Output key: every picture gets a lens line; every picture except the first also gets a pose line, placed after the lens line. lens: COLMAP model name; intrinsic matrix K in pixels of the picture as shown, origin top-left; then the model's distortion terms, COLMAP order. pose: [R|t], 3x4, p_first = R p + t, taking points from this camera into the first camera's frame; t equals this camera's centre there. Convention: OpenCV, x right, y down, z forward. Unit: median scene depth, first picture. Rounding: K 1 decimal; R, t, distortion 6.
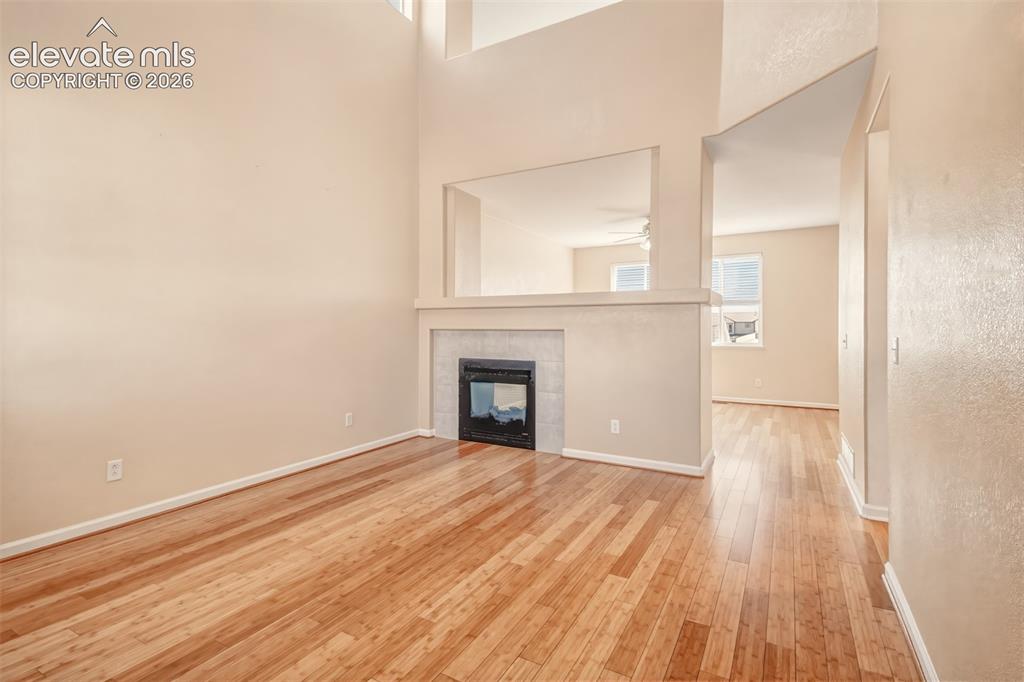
lens RADIAL K [[482.6, 0, 514.7], [0, 482.6, 332.9], [0, 0, 1]] dist [0.044774, -0.002583]
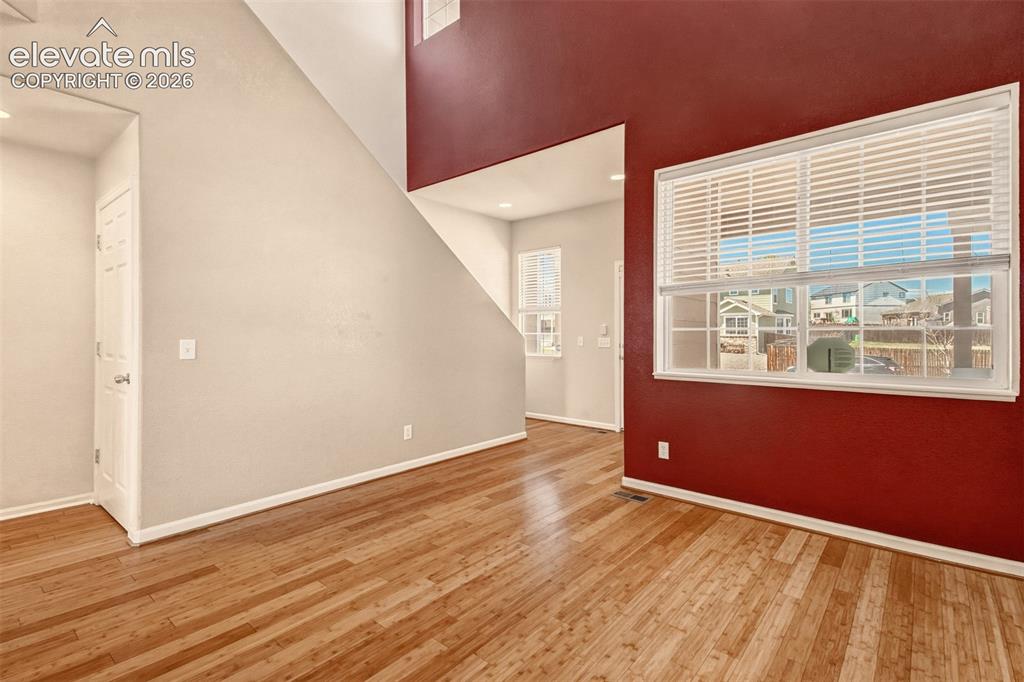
lens RADIAL K [[482.6, 0, 515.3], [0, 482.6, 337.6], [0, 0, 1]] dist [0.044774, -0.002583]
pose [[-0.978423, 0.000016, 0.206611, -0.367477], [0.002570, 0.999924, 0.012091, -0.013735], [-0.206595, 0.012361, -0.978348, 1.958345]]
